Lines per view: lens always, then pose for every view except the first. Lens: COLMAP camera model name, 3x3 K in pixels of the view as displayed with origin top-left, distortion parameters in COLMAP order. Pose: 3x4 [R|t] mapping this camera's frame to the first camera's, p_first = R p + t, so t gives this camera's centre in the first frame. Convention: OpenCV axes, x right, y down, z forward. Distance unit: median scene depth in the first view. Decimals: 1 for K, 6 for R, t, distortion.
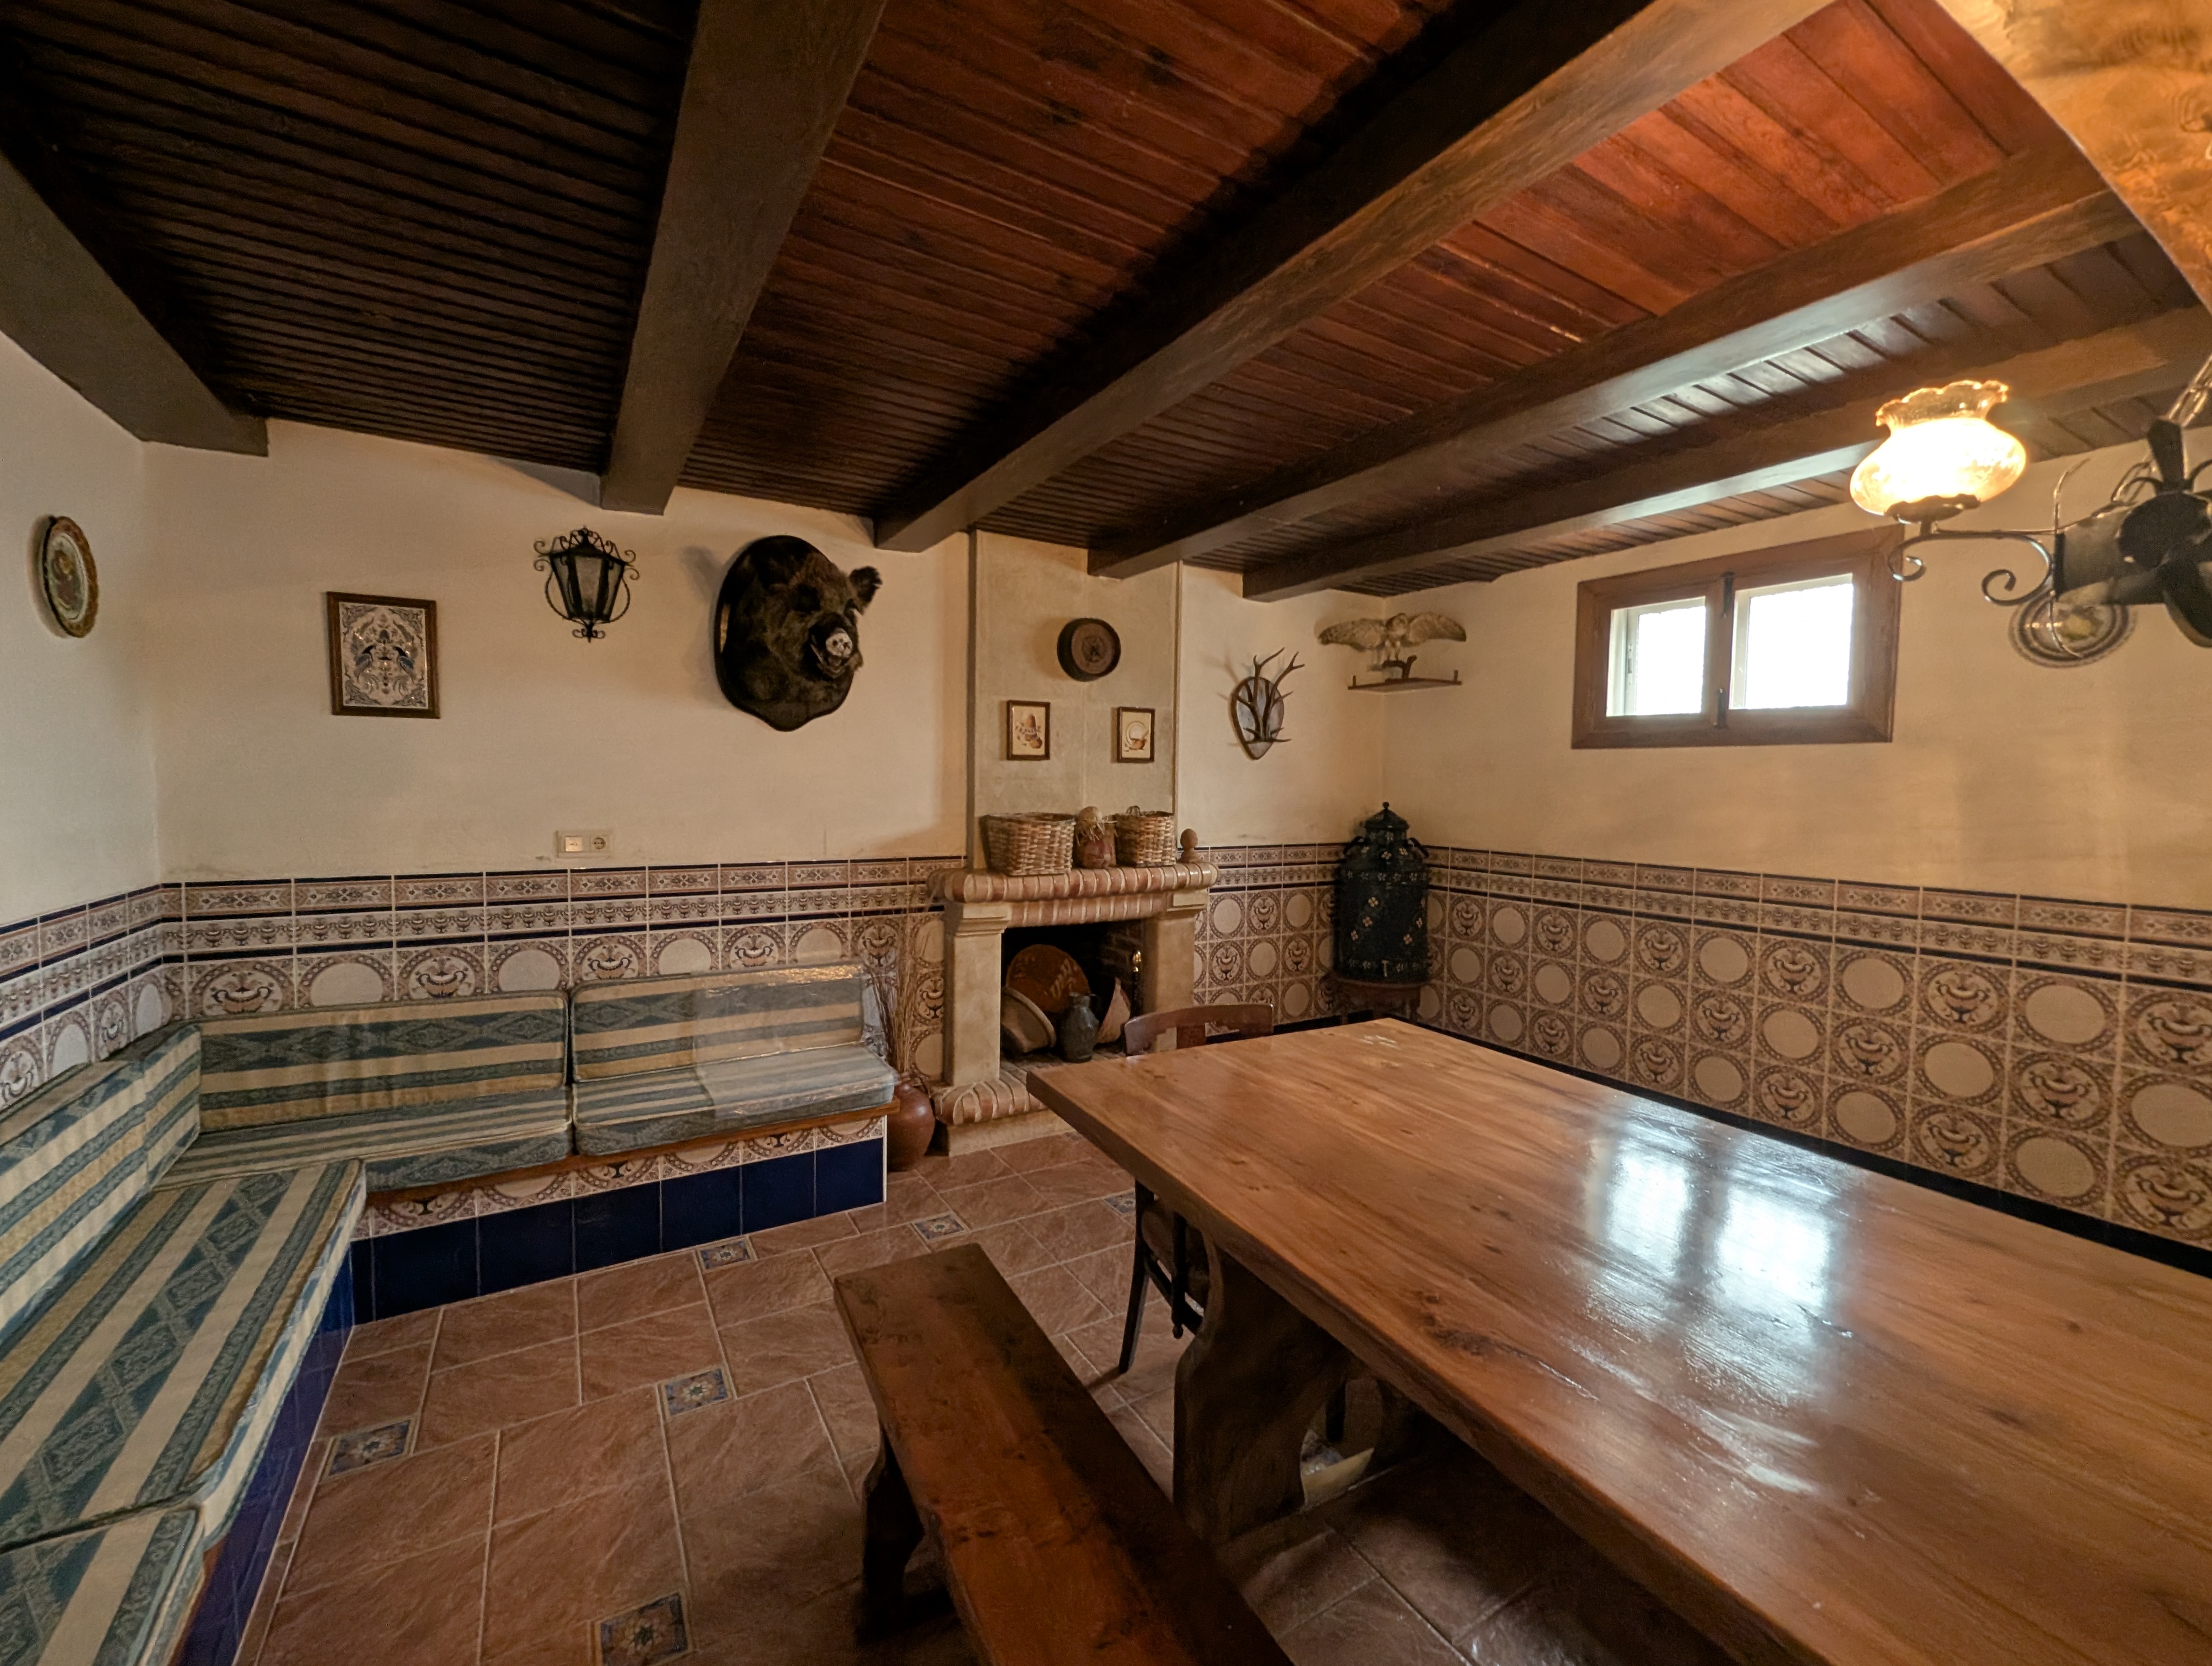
lens RADIAL K [[909.3, 0, 1106.0], [0, 909.3, 833.0], [0, 0, 1]] dist [0.000108, -0.002750]
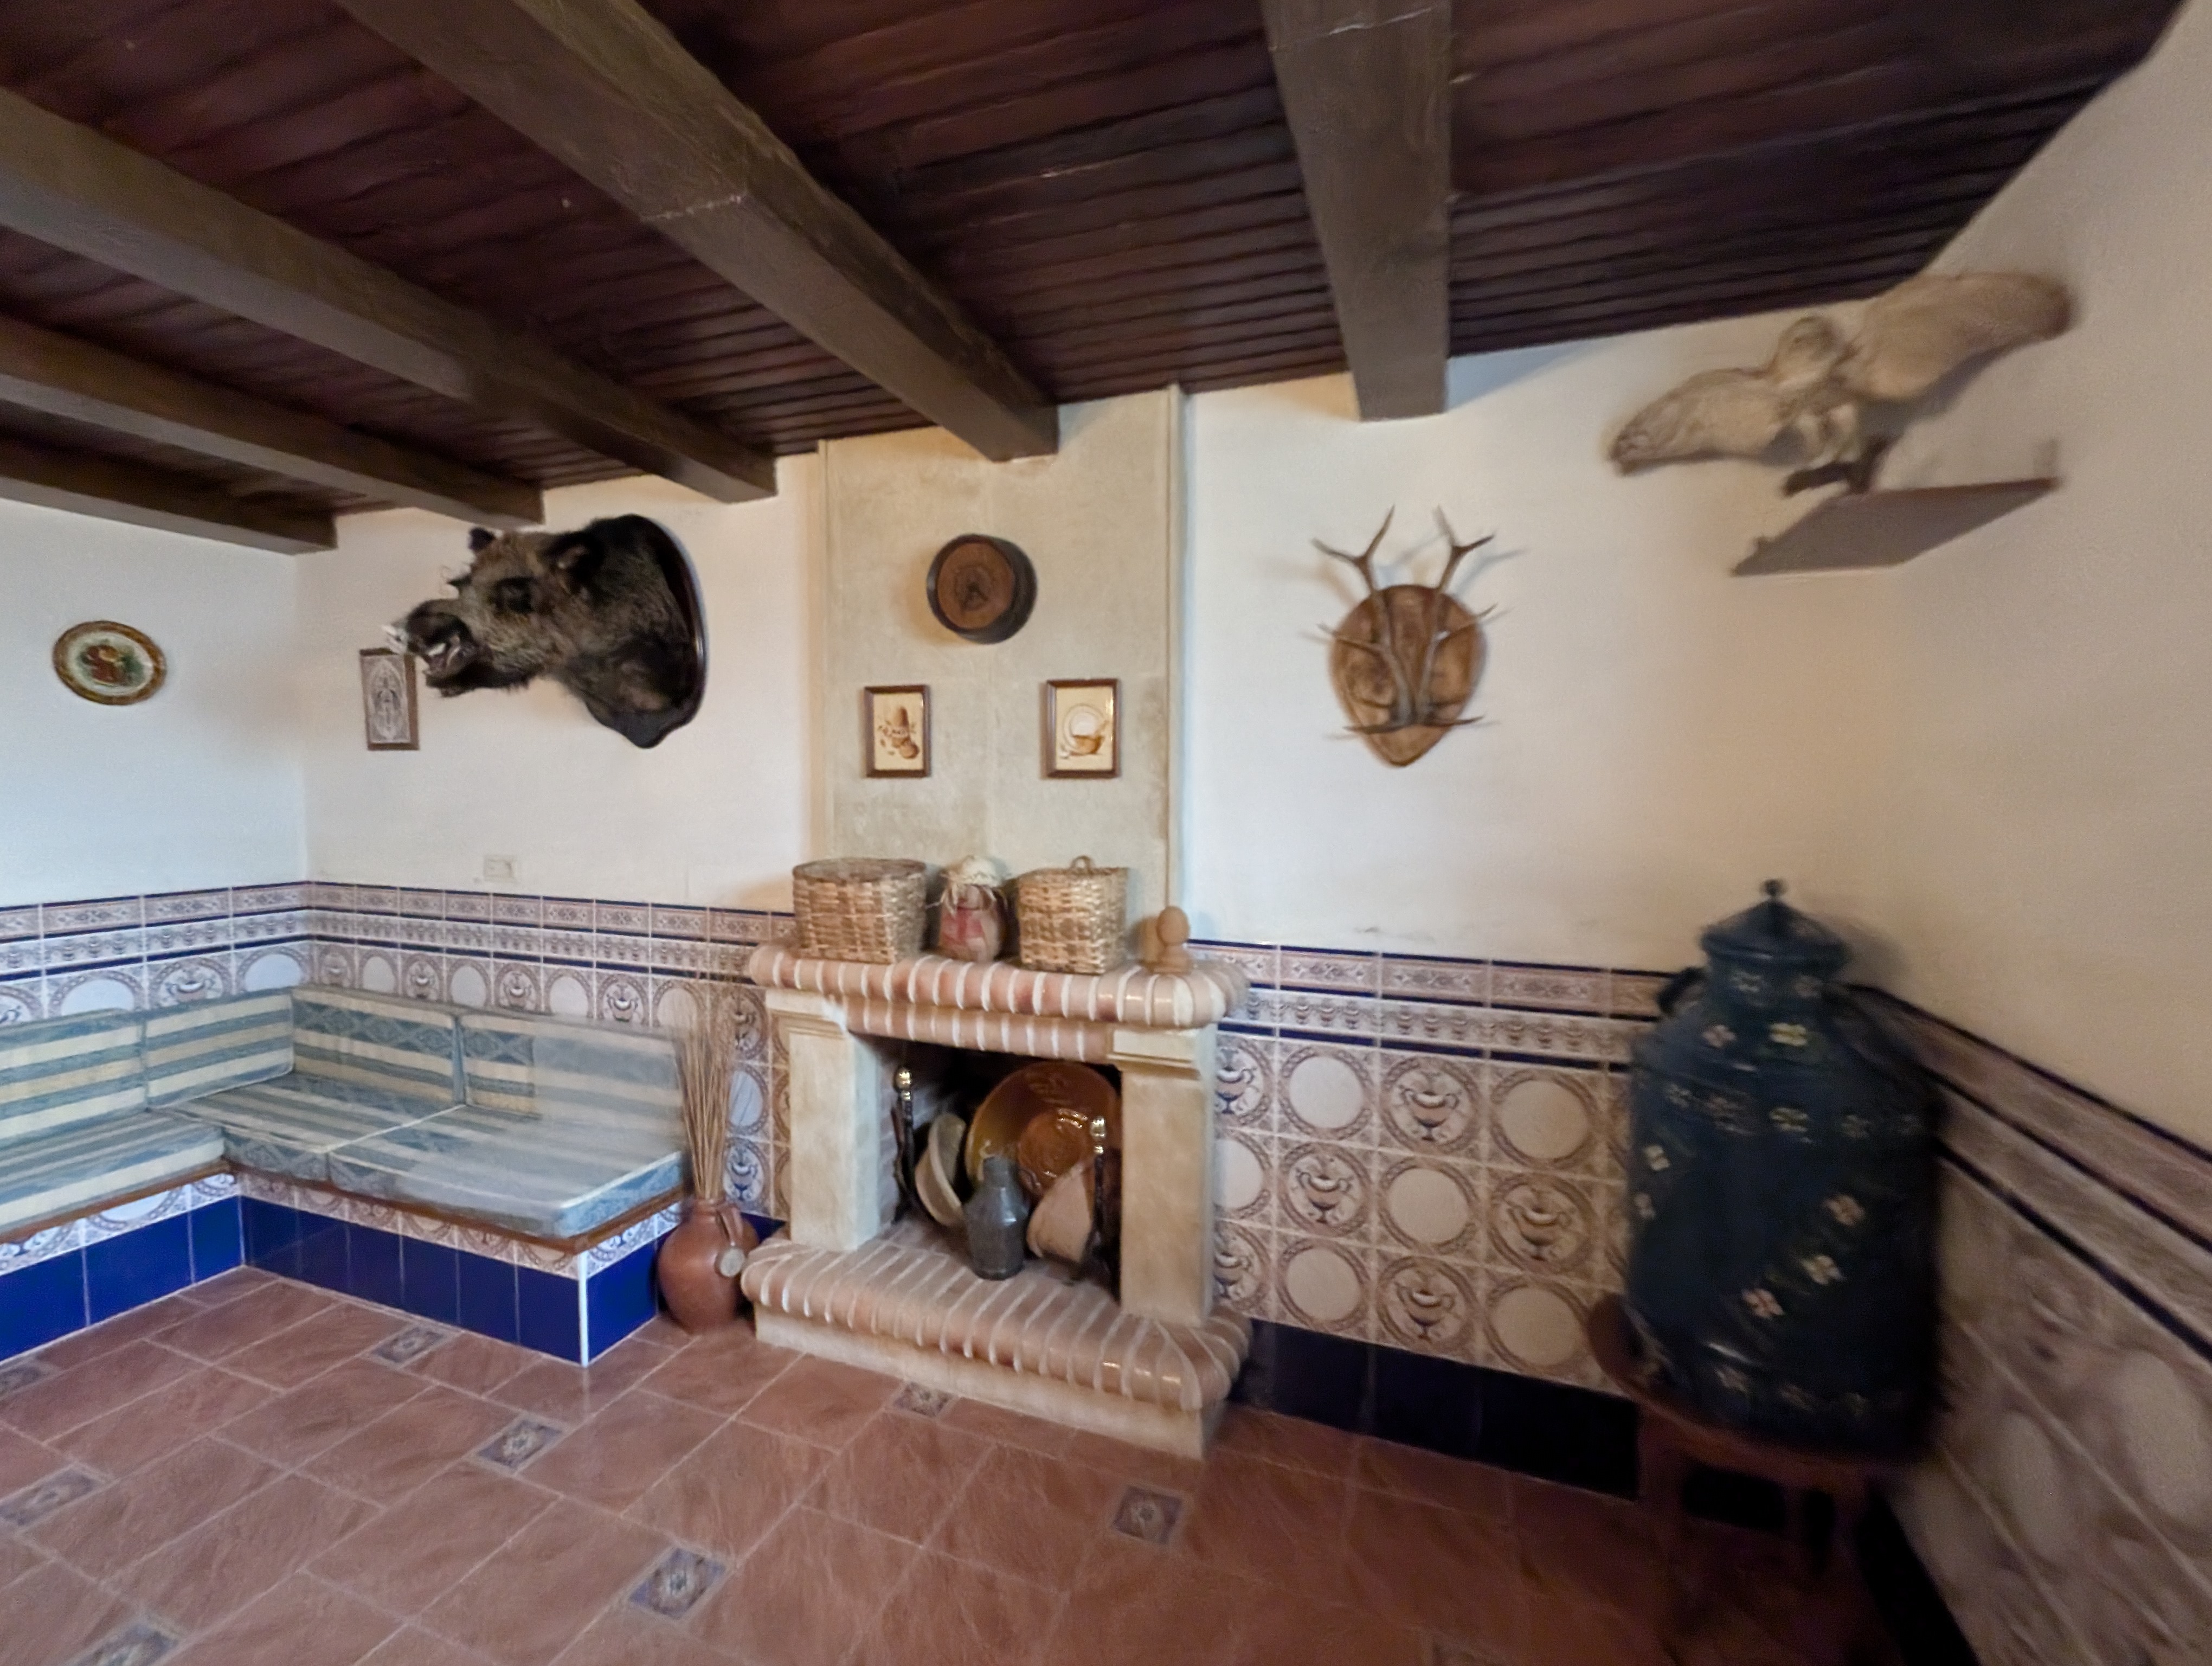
lens RADIAL K [[914.7, 0, 1108.0], [0, 914.7, 826.8], [0, 0, 1]] dist [0.002045, -0.000786]
pose [[0.629042, 0.032430, -0.776694, 0.499603], [-0.042266, 0.999078, 0.007485, -0.055187], [0.776221, 0.028119, 0.629833, 0.692997]]
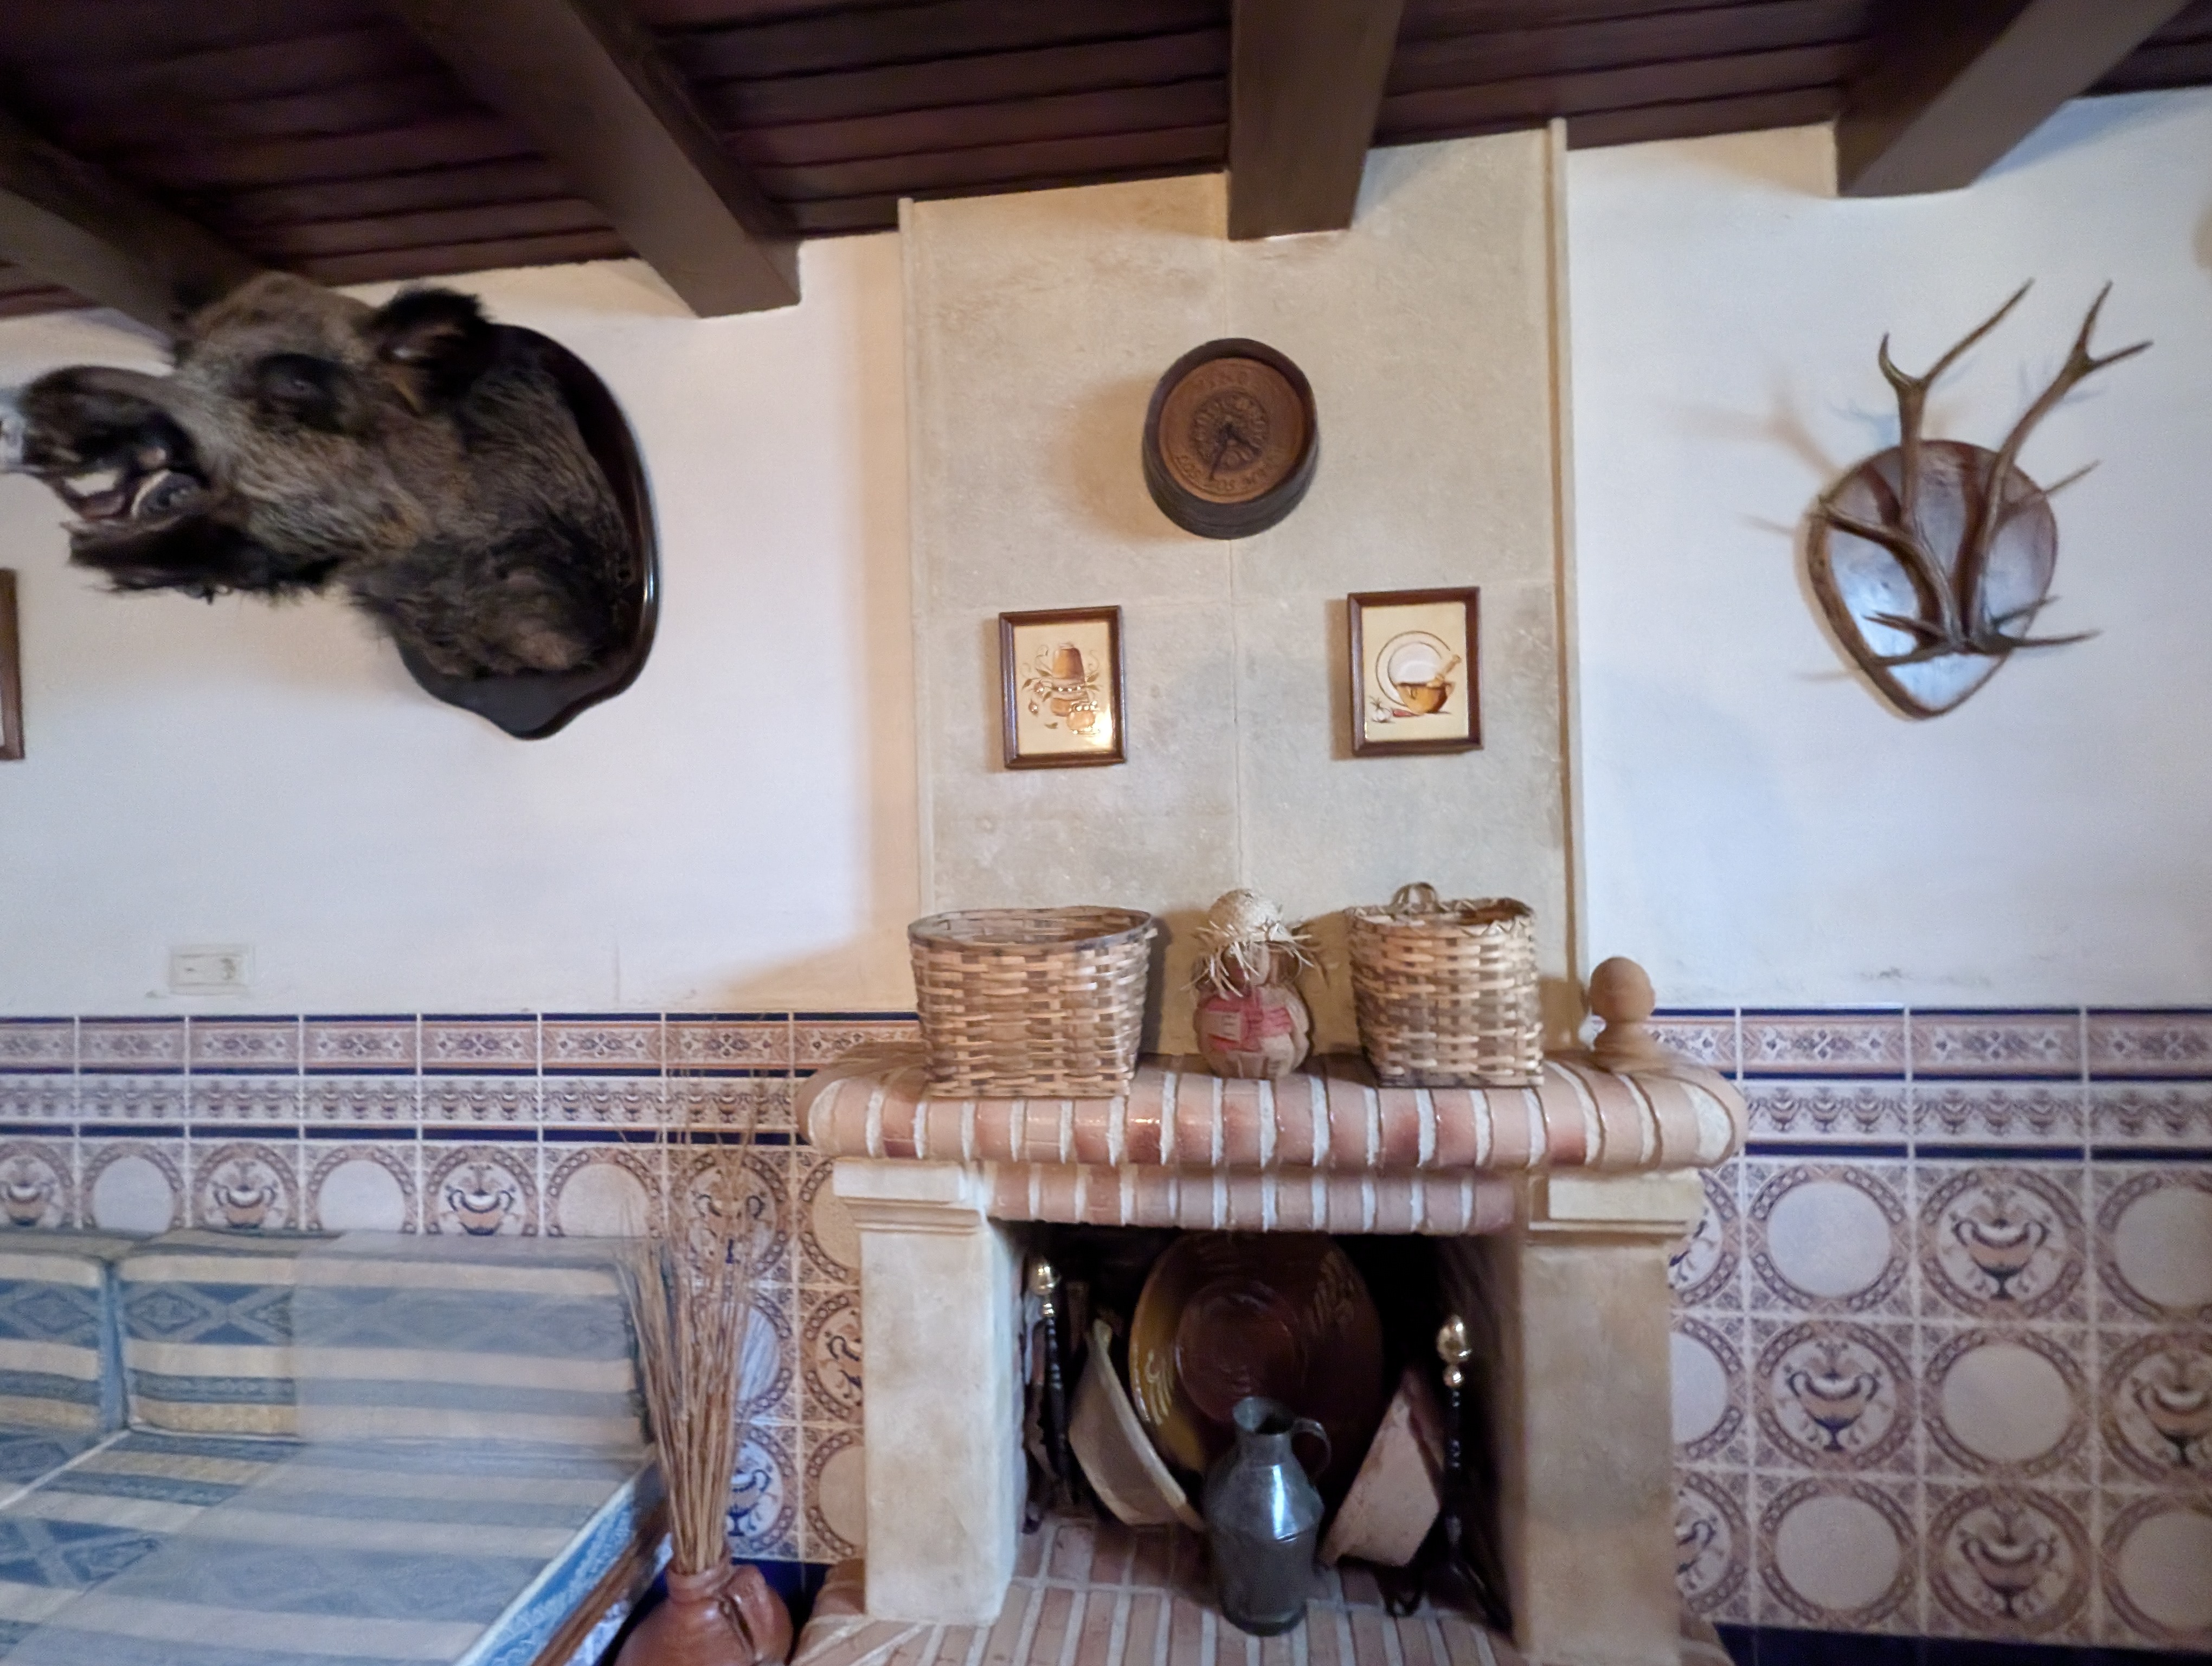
lens RADIAL K [[914.7, 0, 1108.0], [0, 914.7, 826.8], [0, 0, 1]] dist [0.002045, -0.000786]
pose [[0.793984, -0.034712, -0.606947, 0.153304], [0.001487, 0.998477, -0.055158, -0.033758], [0.607937, 0.042892, 0.792826, 0.696952]]
